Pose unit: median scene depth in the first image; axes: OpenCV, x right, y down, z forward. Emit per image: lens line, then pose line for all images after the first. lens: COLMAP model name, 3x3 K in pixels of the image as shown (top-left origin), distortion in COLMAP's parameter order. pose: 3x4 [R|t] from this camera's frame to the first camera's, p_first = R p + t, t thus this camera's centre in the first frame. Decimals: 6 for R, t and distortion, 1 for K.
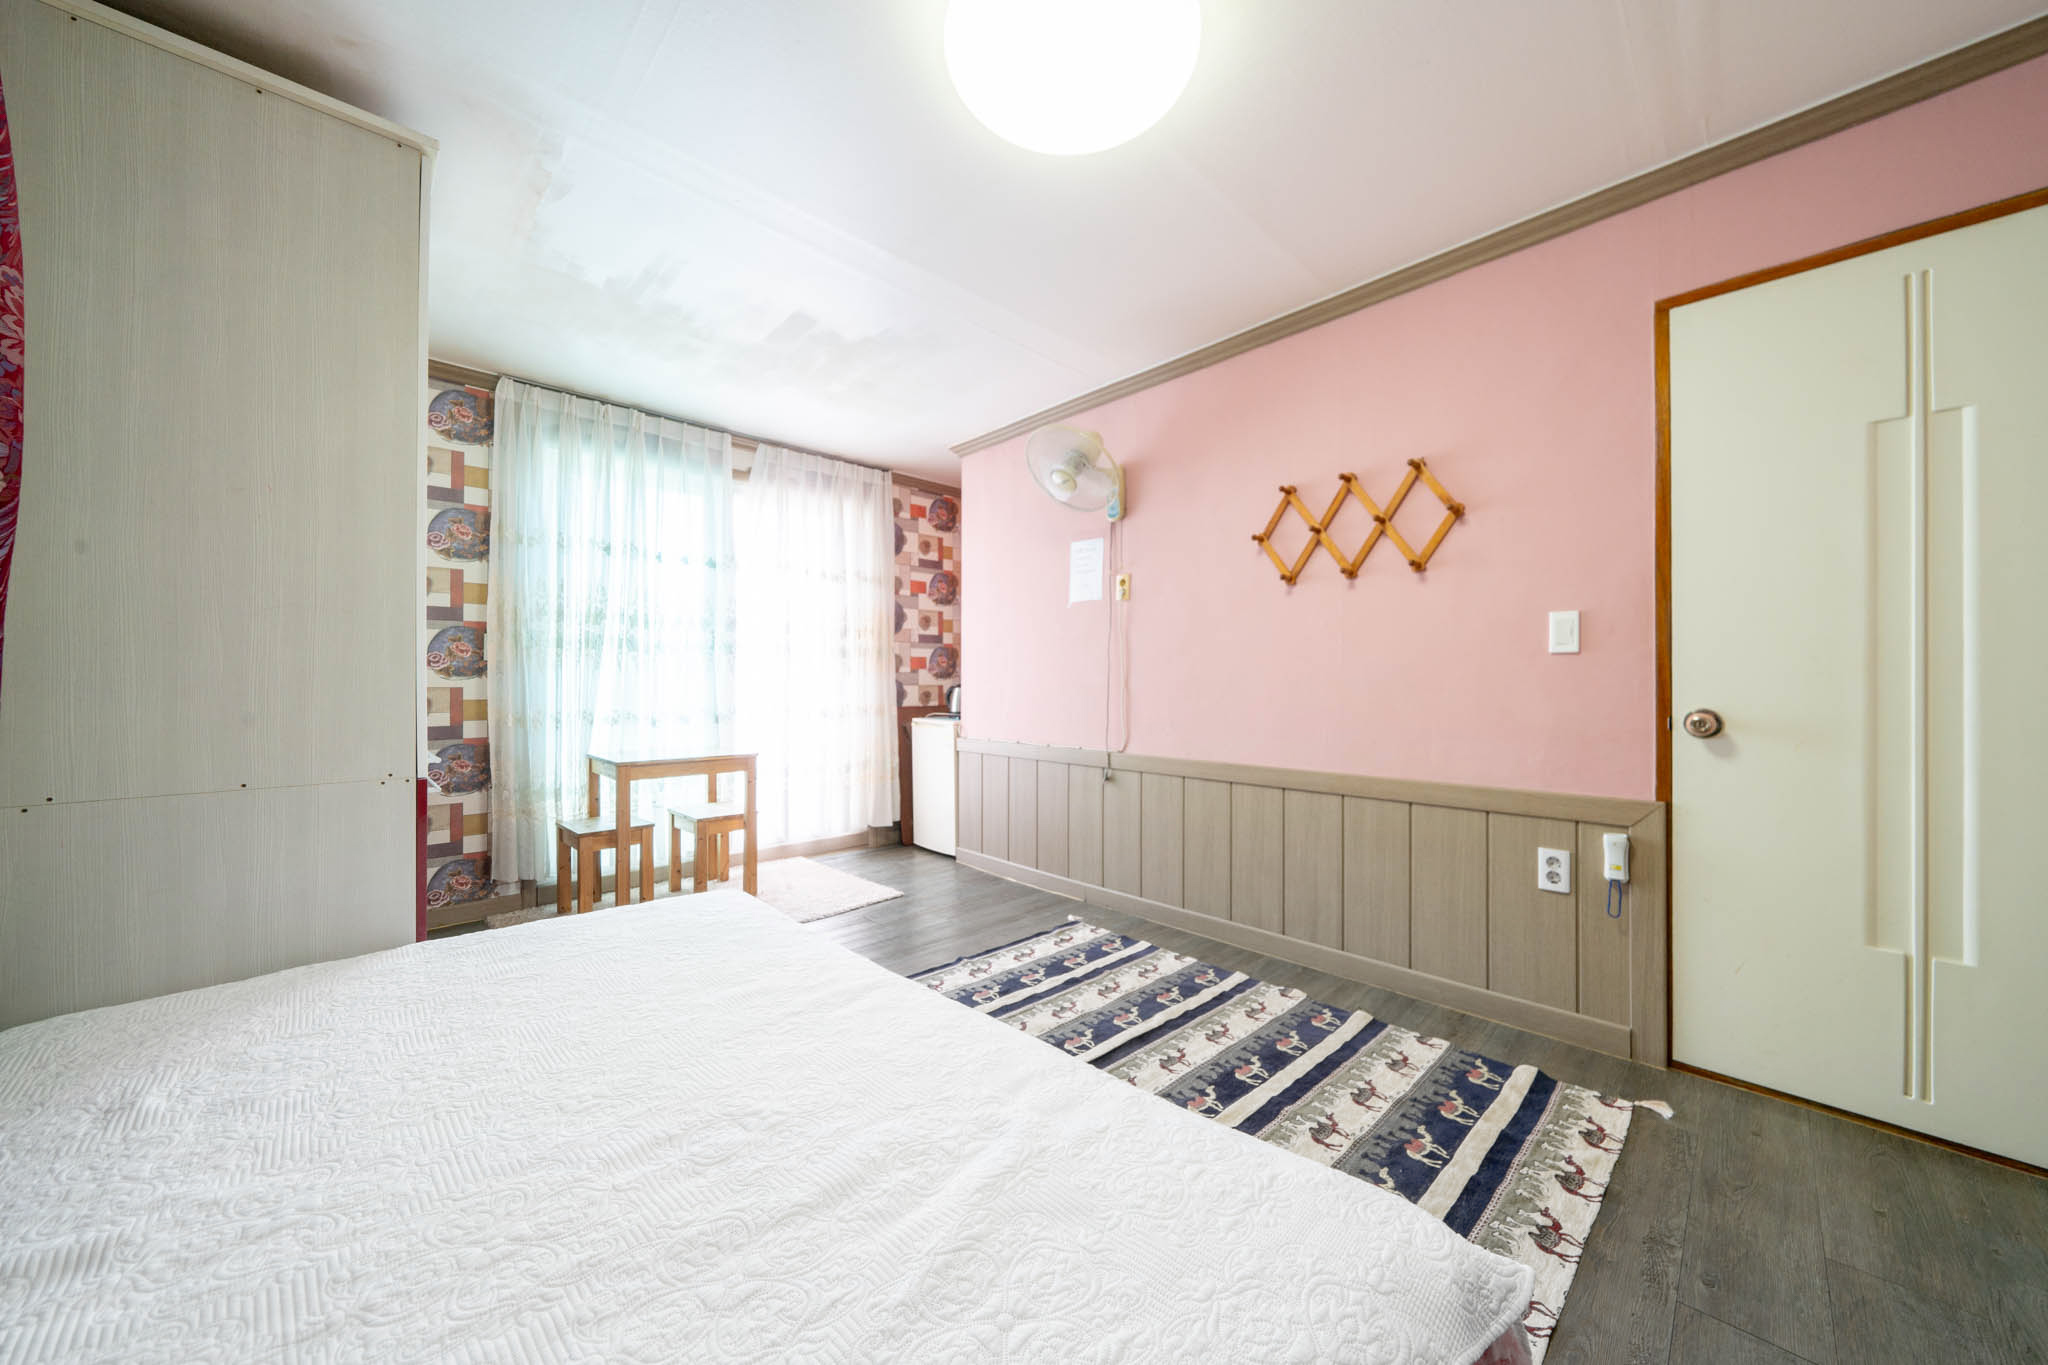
lens RADIAL K [[710.3, 0, 1021.5], [0, 710.3, 682.8], [0, 0, 1]] dist [-0.002693, 0.000889]
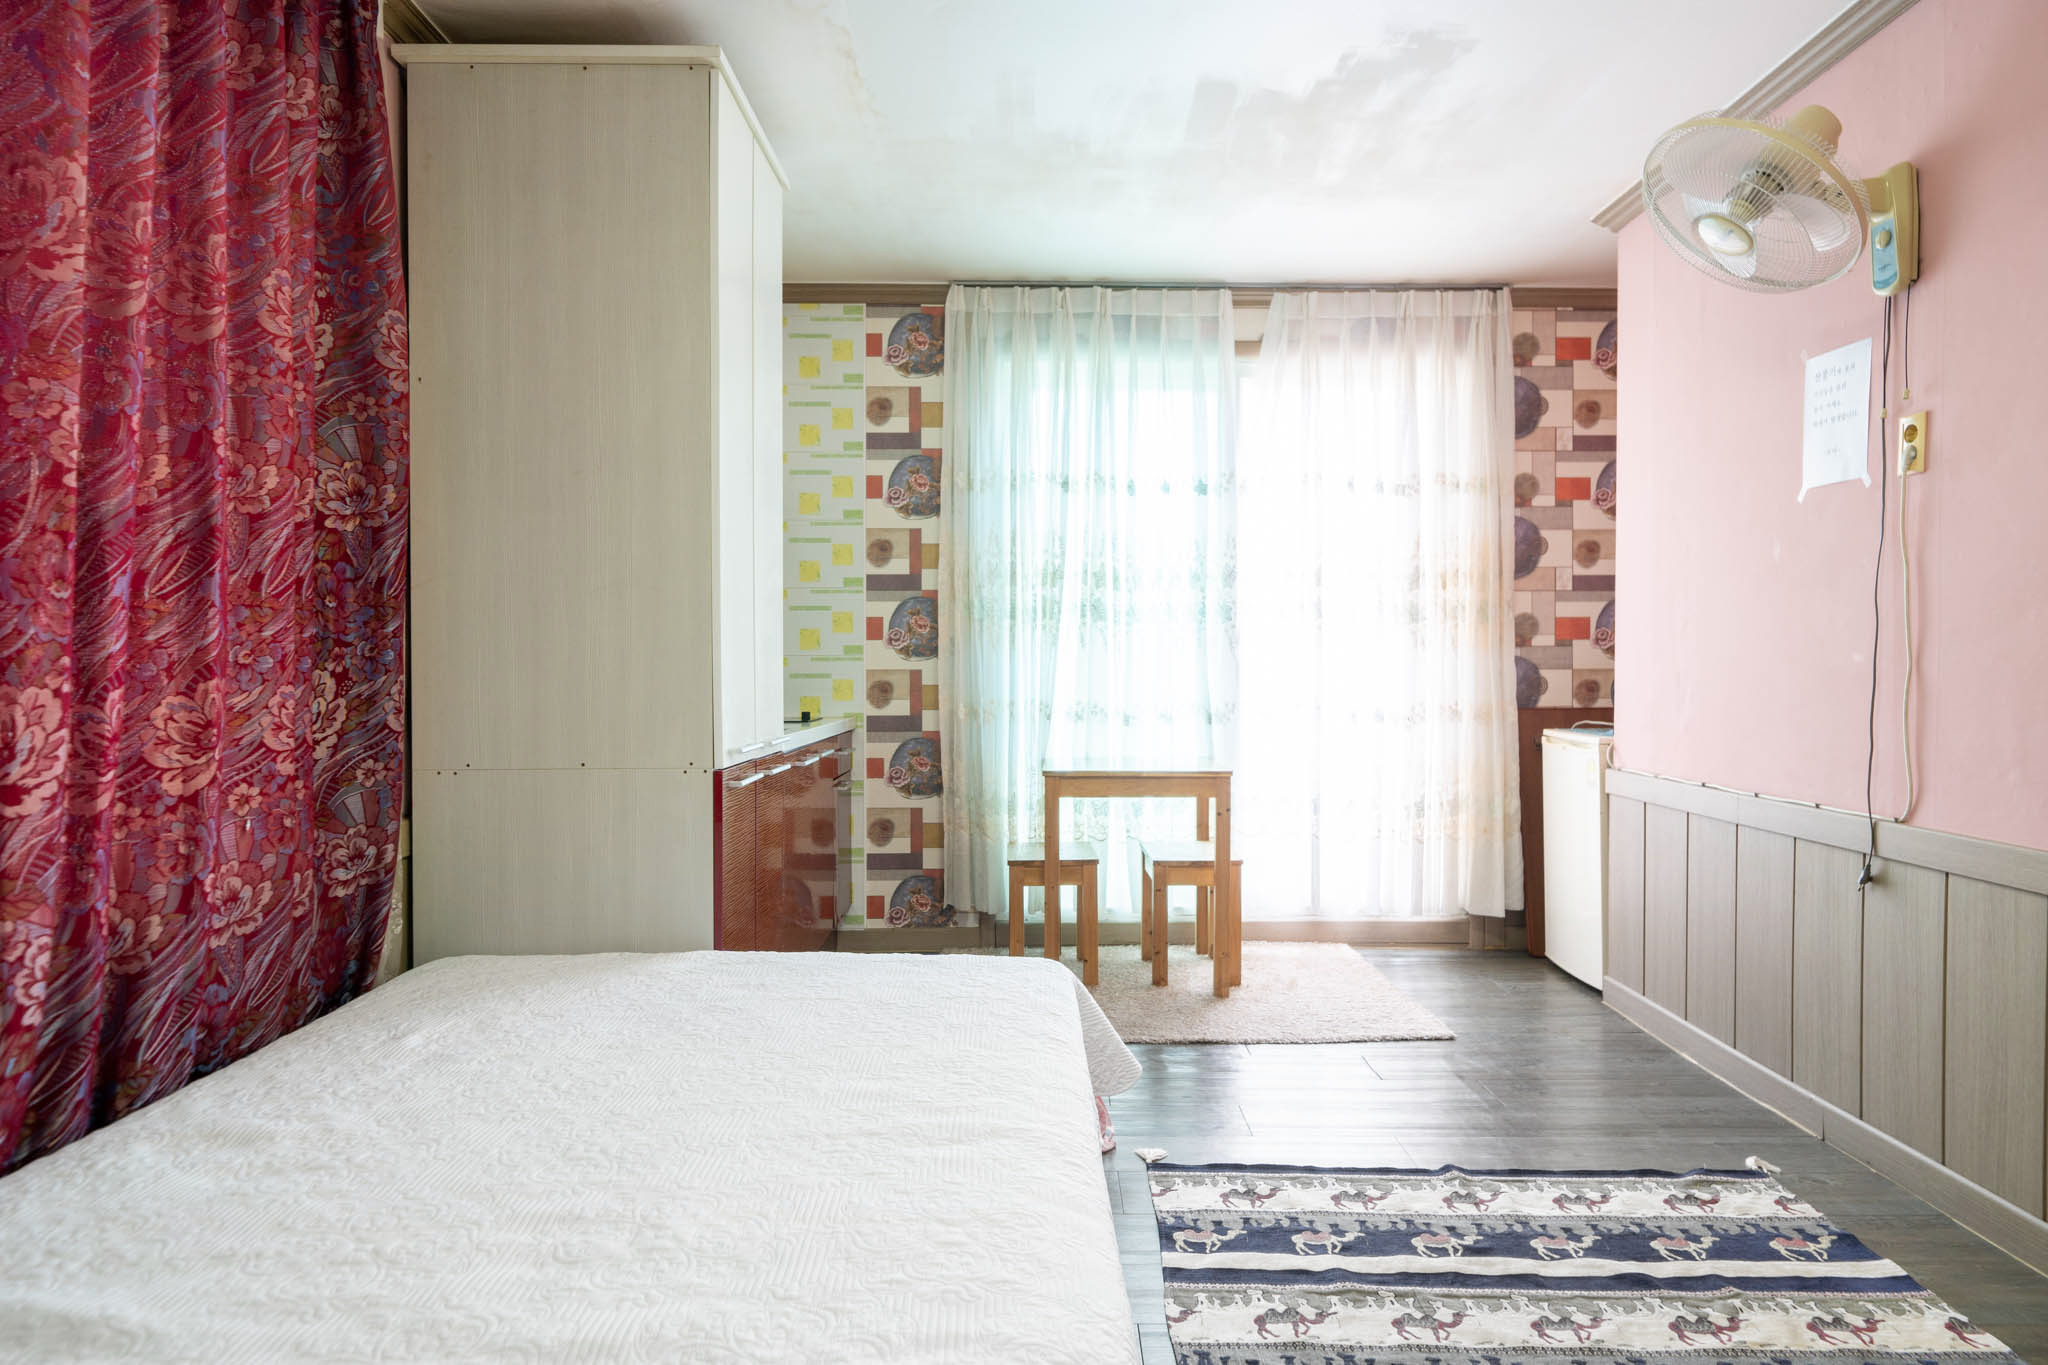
lens RADIAL K [[1140.9, 0, 1055.5], [0, 1140.9, 684.7], [0, 0, 1]] dist [0.010716, -0.001832]
pose [[0.728622, 0.011778, -0.684815, 0.241624], [-0.000405, 0.999859, 0.016765, 0.001179], [0.684916, -0.011938, 0.728524, 0.126909]]
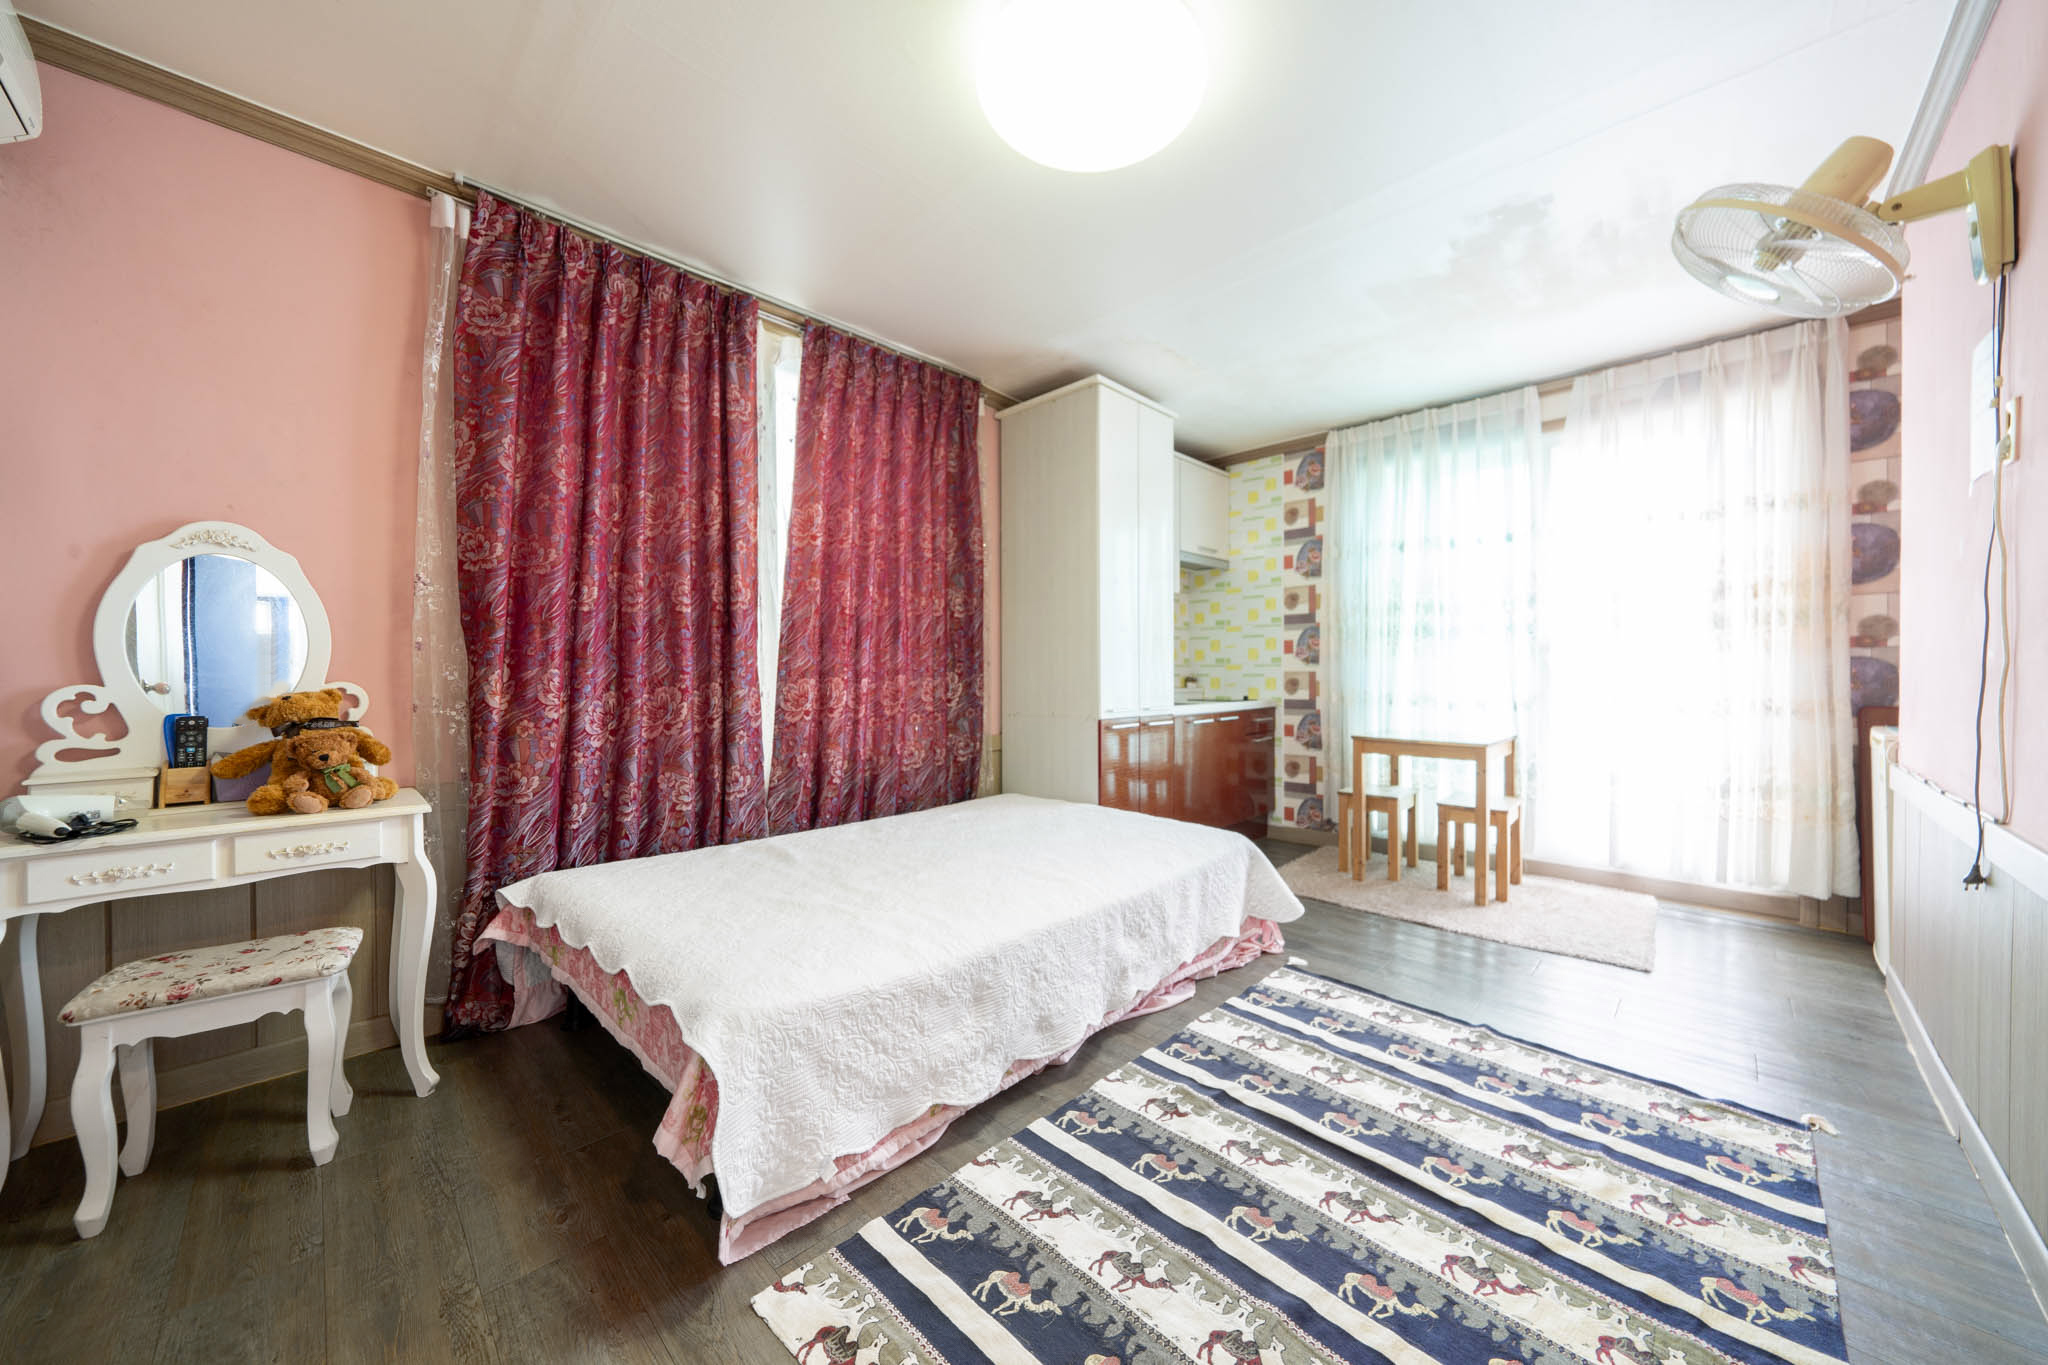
lens RADIAL K [[710.3, 0, 1026.6], [0, 710.3, 686.6], [0, 0, 1]] dist [-0.002693, 0.000889]
pose [[0.024463, 0.020710, -0.999486, 0.544234], [0.004119, 0.999775, 0.020816, 0.004227], [0.999692, -0.004626, 0.024372, 0.405450]]
